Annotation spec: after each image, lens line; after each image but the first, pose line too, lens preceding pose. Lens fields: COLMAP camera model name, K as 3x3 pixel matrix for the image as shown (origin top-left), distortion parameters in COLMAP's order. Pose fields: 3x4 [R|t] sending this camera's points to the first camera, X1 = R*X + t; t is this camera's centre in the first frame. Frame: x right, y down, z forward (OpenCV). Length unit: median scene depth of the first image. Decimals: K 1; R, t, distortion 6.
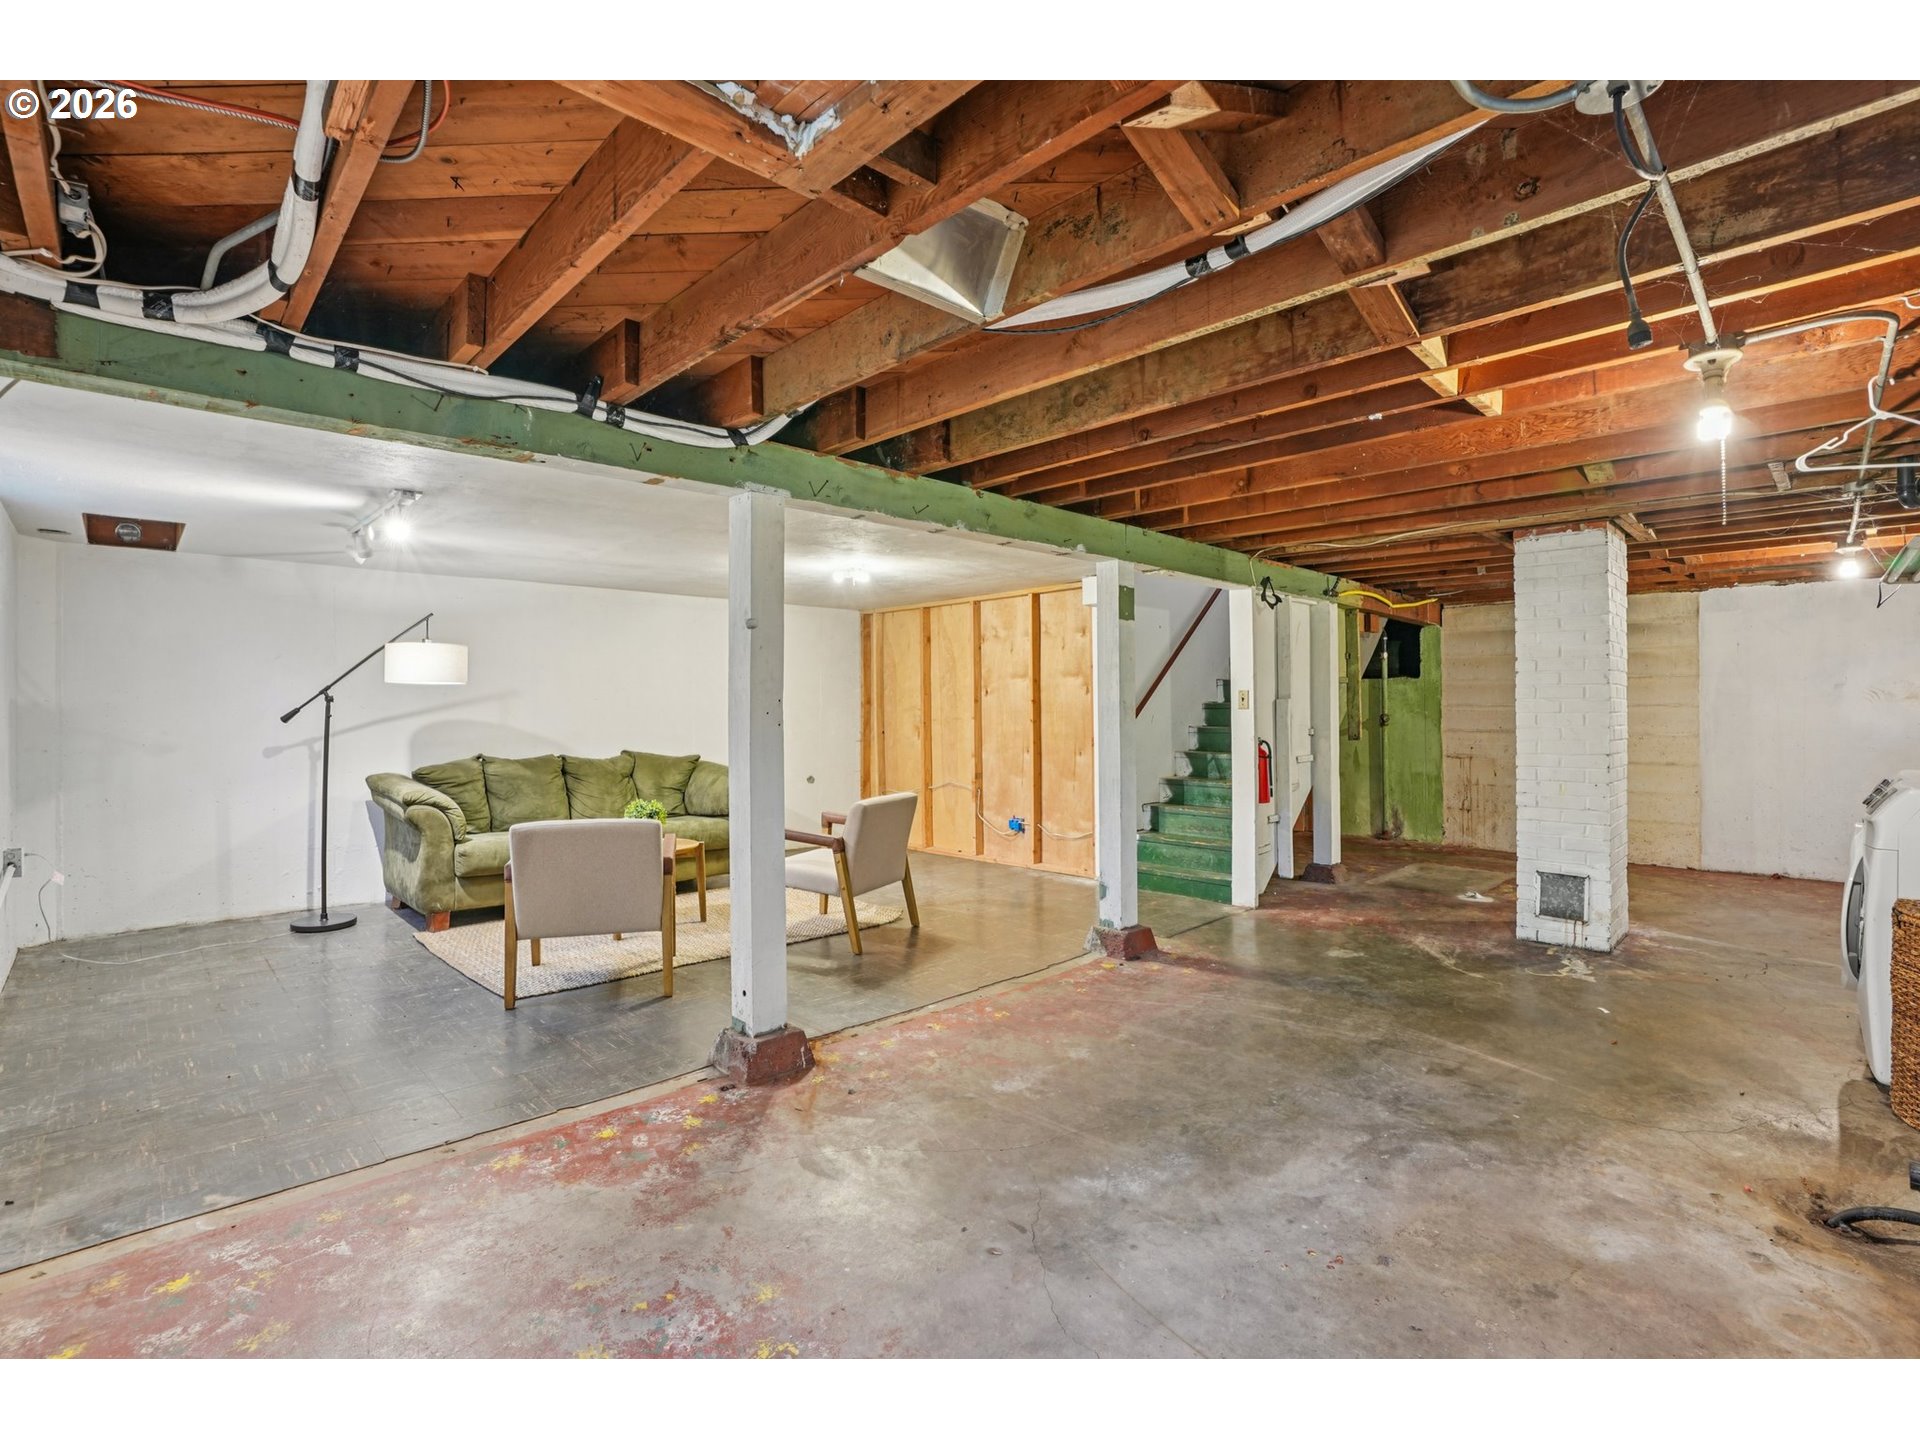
lens RADIAL K [[920.1, 0, 960.0], [0, 920.1, 720.0], [0, 0, 1]] dist [-0.063006, 0.028206]
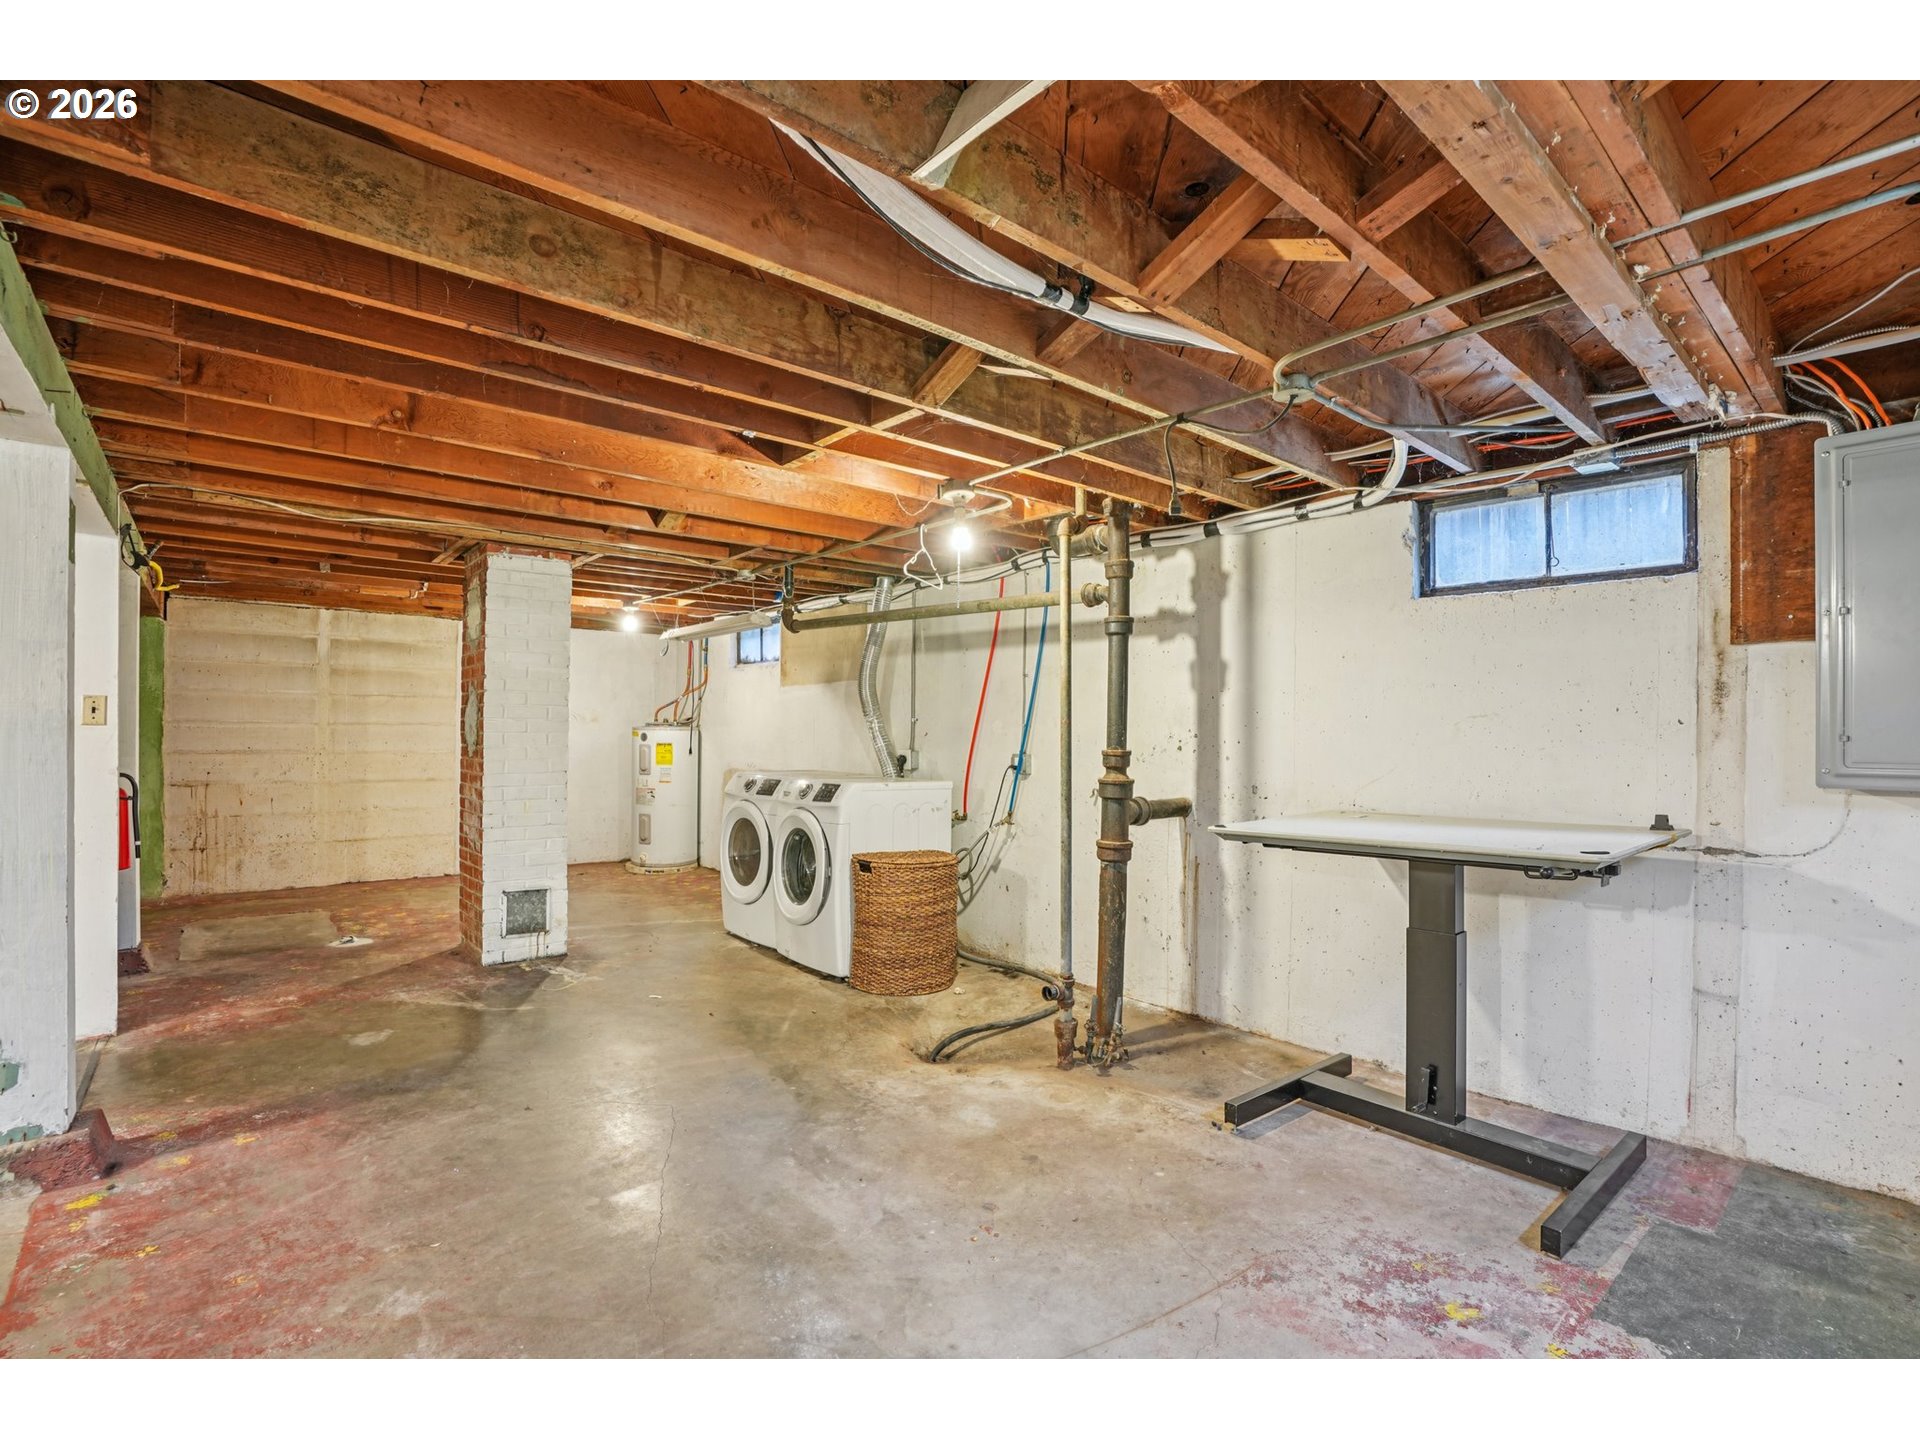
lens RADIAL K [[903.5, 0, 971.2], [0, 903.5, 725.3], [0, 0, 1]] dist [-0.071824, 0.026937]
pose [[0.046372, 0.009281, 0.998881, -0.320751], [0.003456, 0.999949, -0.009451, -0.004167], [-0.998918, 0.003890, 0.046337, 0.458412]]
